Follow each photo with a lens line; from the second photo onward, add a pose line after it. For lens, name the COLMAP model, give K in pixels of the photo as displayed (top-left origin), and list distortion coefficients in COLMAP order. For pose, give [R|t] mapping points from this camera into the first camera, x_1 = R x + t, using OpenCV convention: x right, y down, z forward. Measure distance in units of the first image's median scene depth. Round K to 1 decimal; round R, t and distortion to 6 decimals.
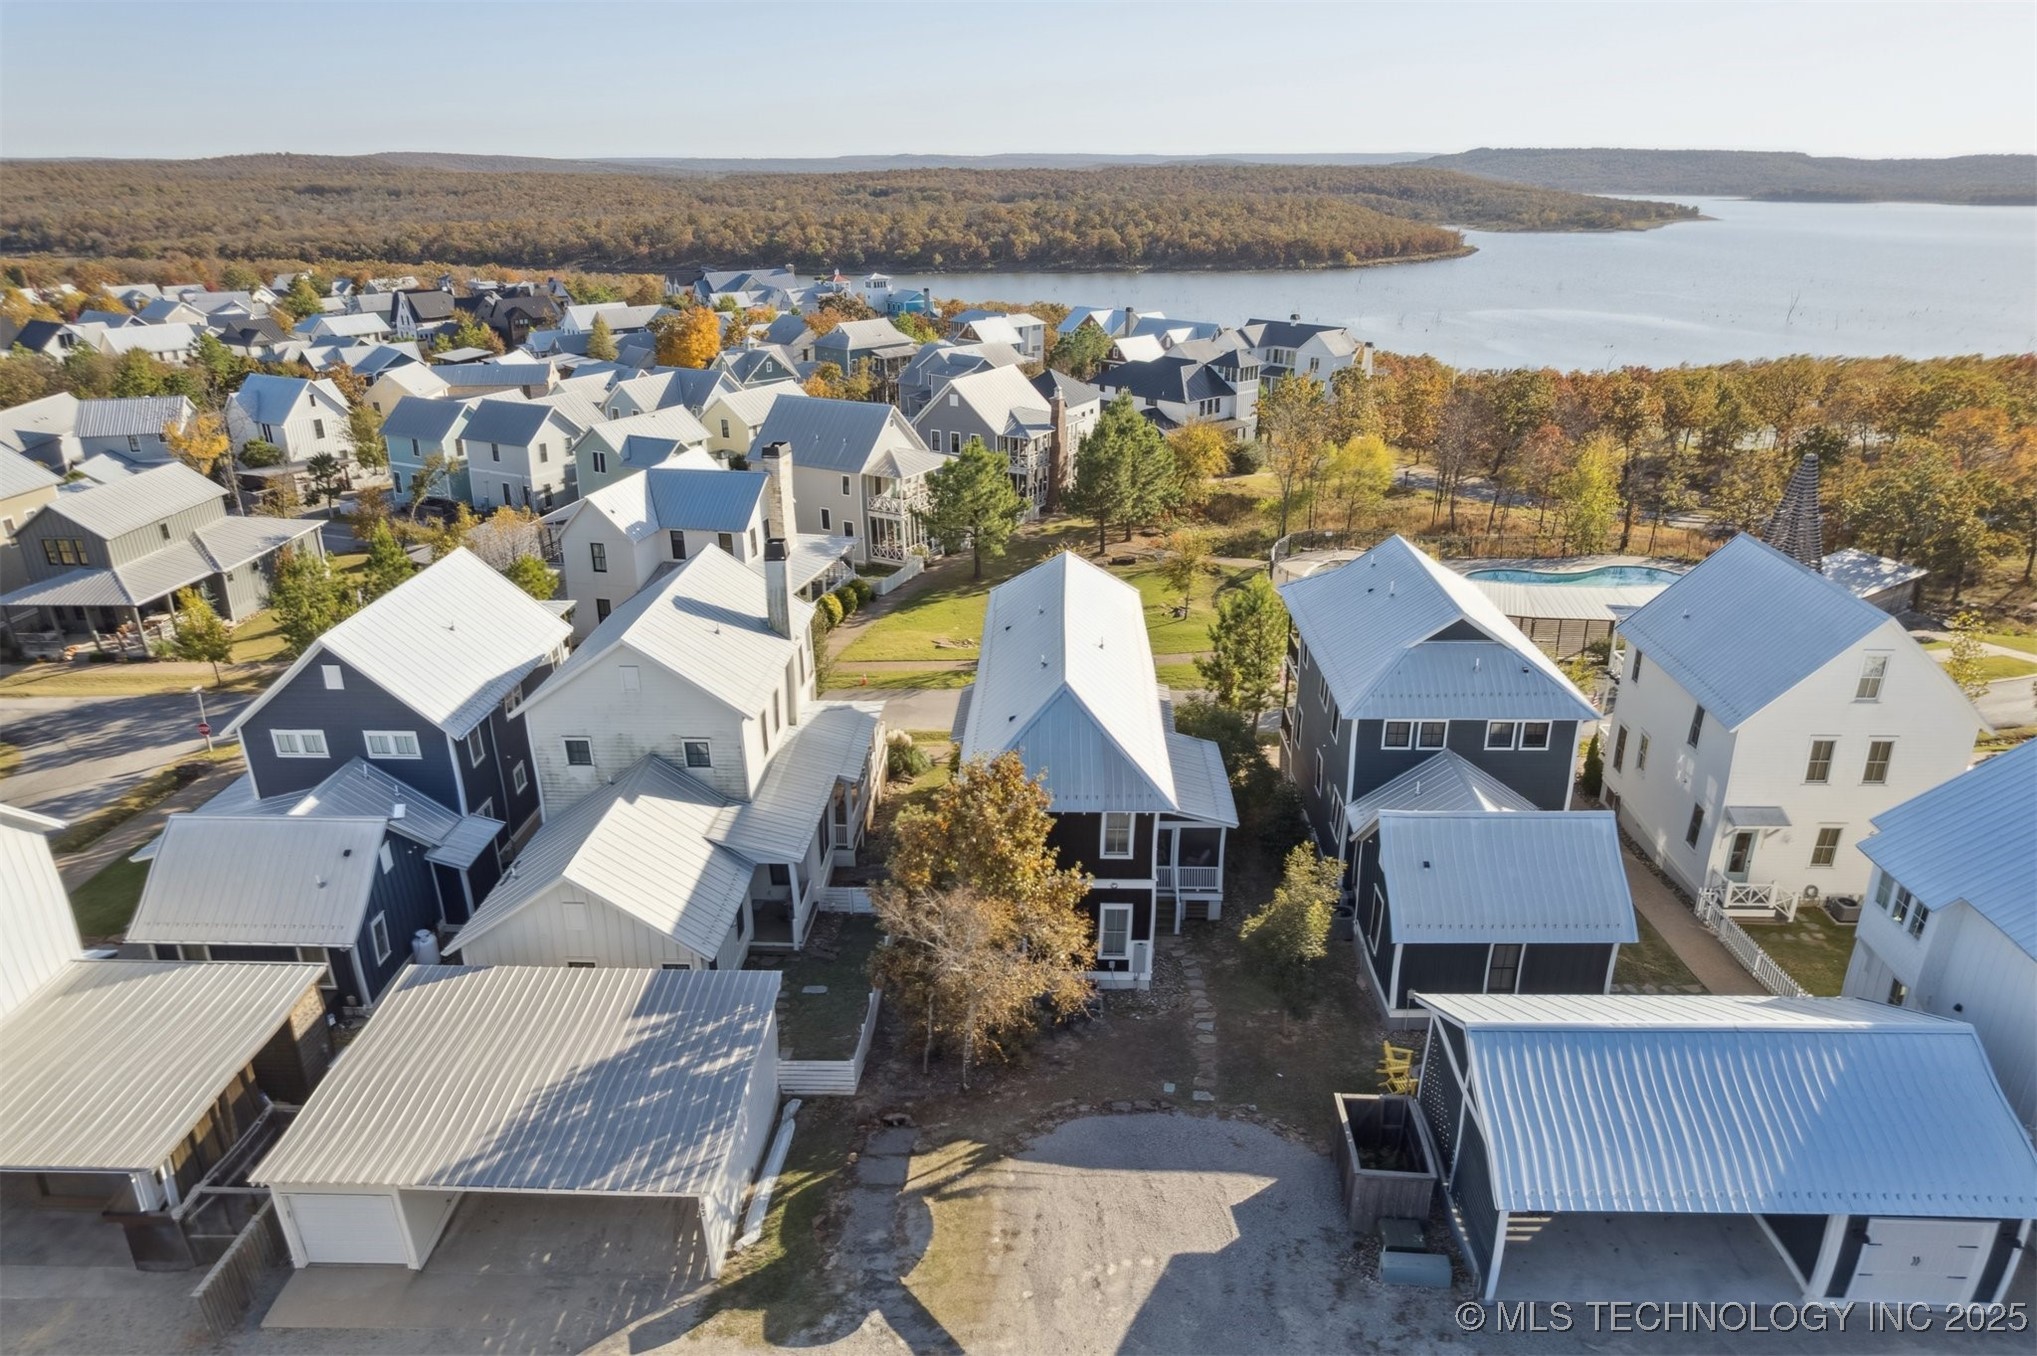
lens RADIAL K [[1318.6, 0, 1039.2], [0, 1318.6, 692.7], [0, 0, 1]] dist [-0.084363, 0.078411]
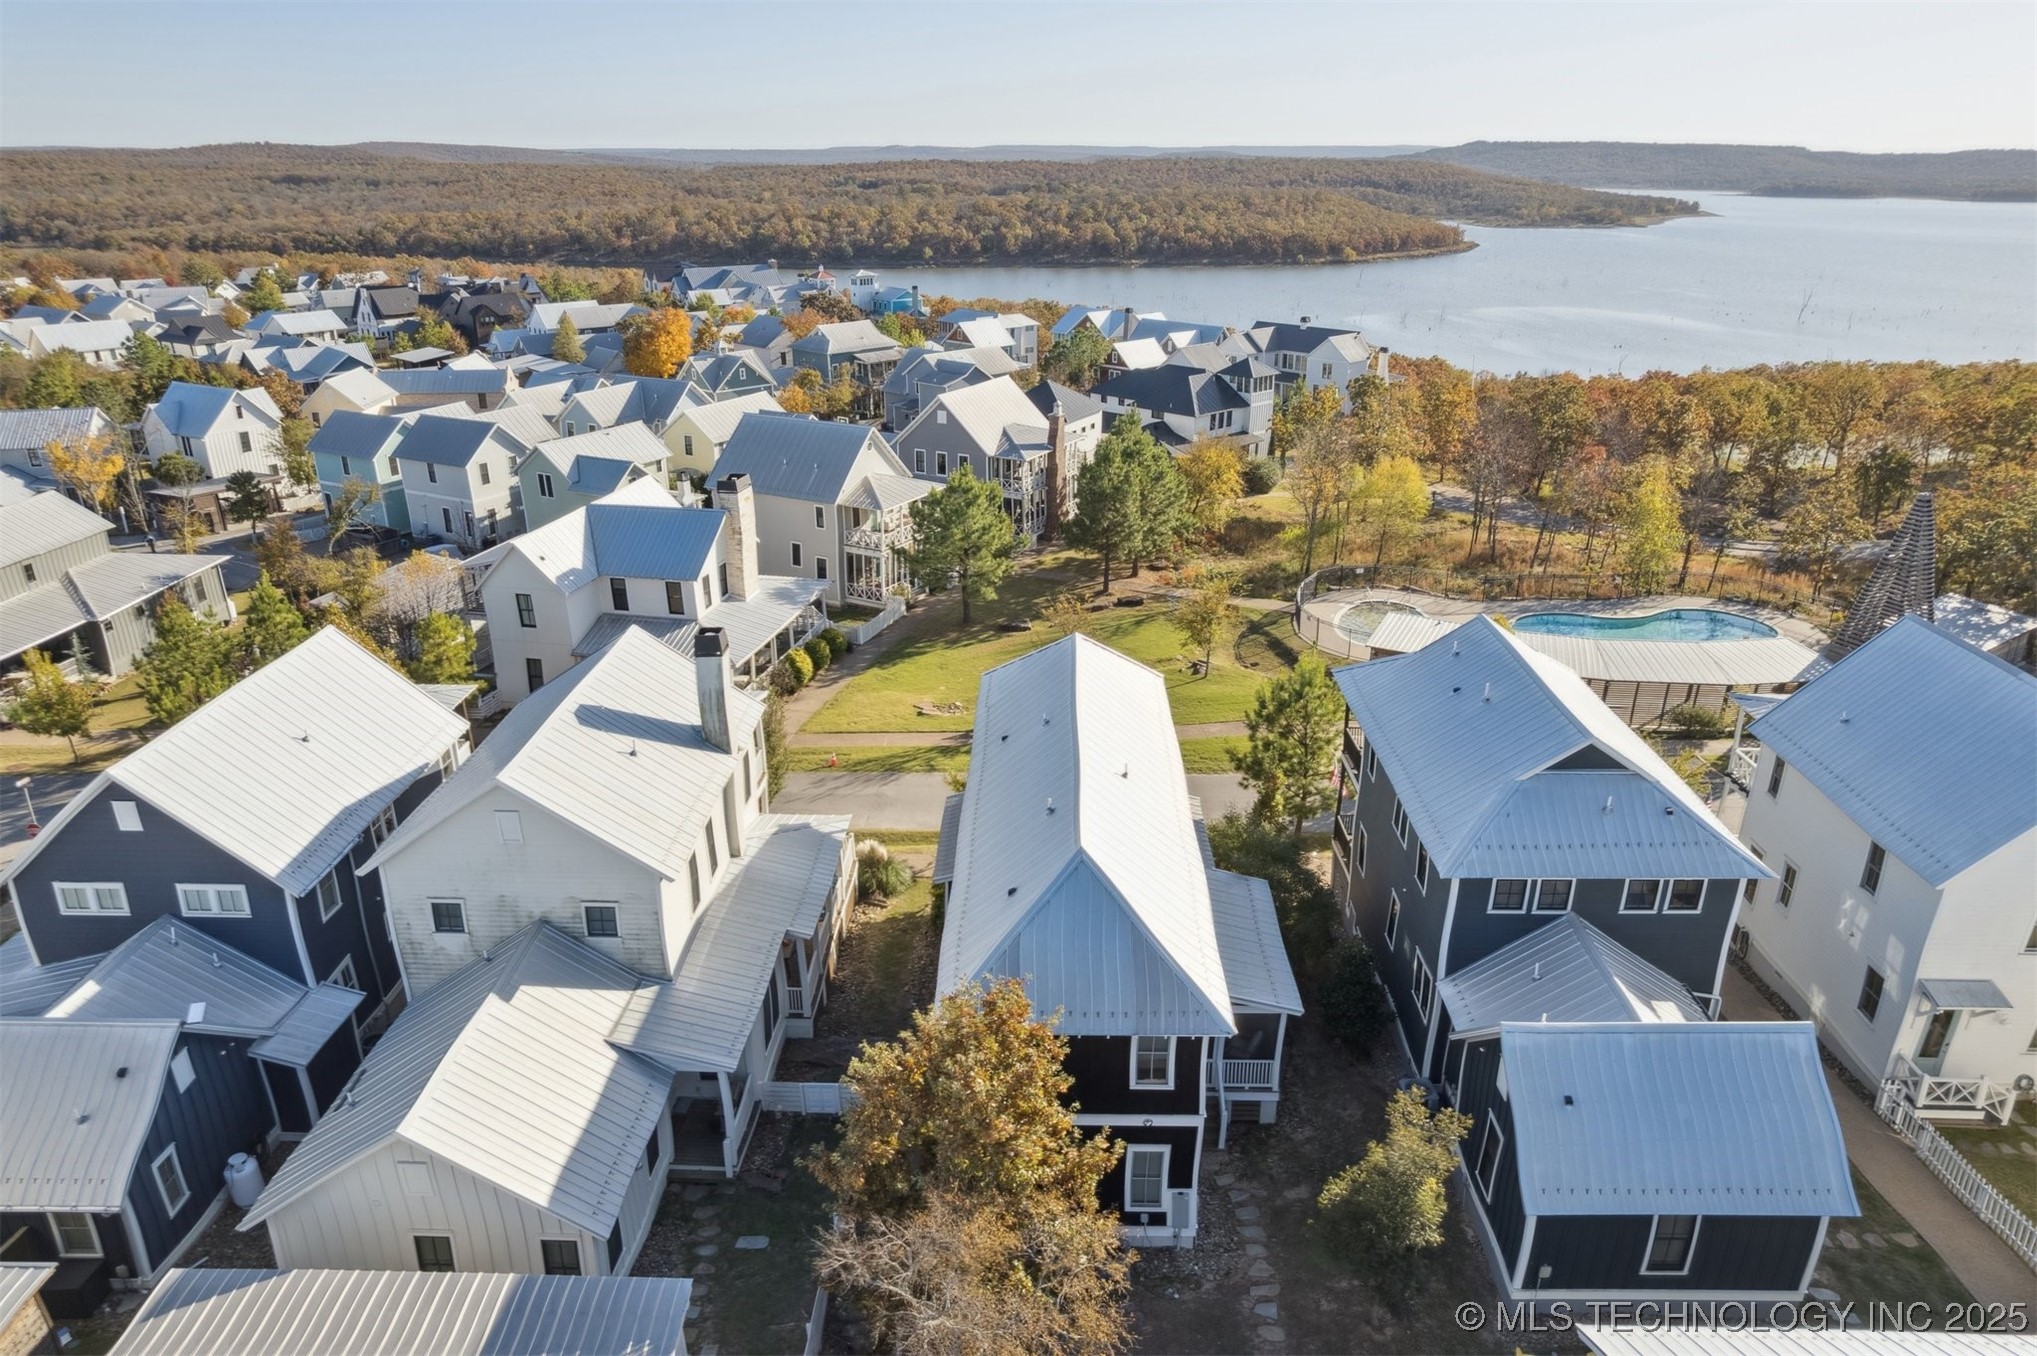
lens RADIAL K [[1324.2, 0, 1036.5], [0, 1324.2, 701.4], [0, 0, 1]] dist [-0.082583, 0.075735]
pose [[0.999982, 0.002193, 0.005520, -0.003369], [-0.002246, 0.999951, 0.009629, -0.031125], [-0.005499, -0.009641, 0.999938, 0.079543]]
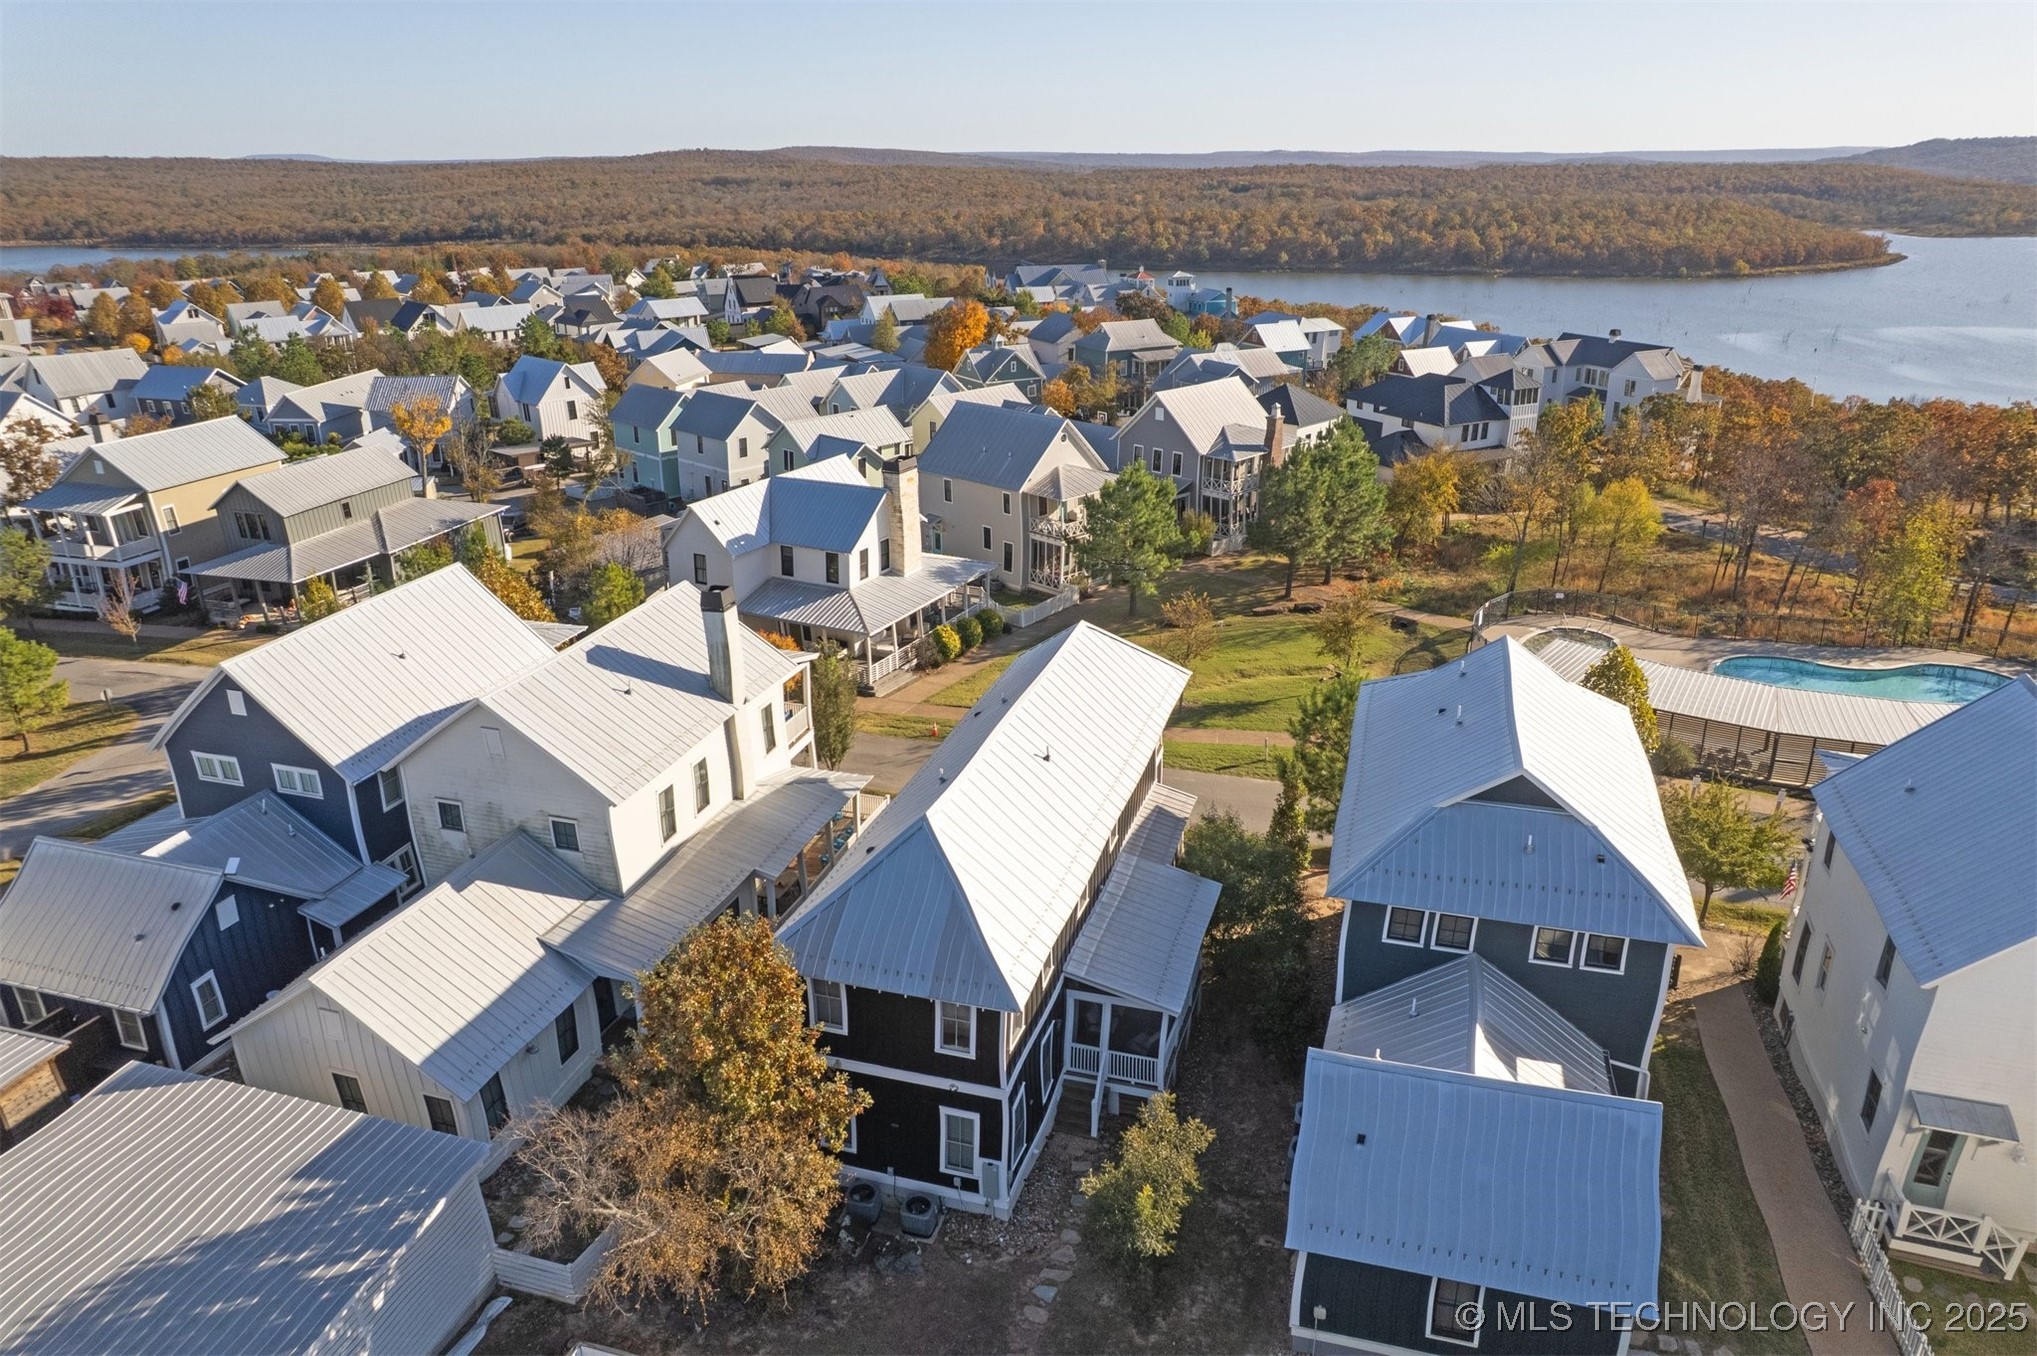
lens RADIAL K [[1304.9, 0, 1043.9], [0, 1304.9, 709.1], [0, 0, 1]] dist [-0.082574, 0.075989]
pose [[0.965050, 0.099337, -0.242510, 0.084062], [-0.095112, 0.995041, 0.029097, -0.031499], [0.244198, -0.005015, 0.969712, 0.086407]]
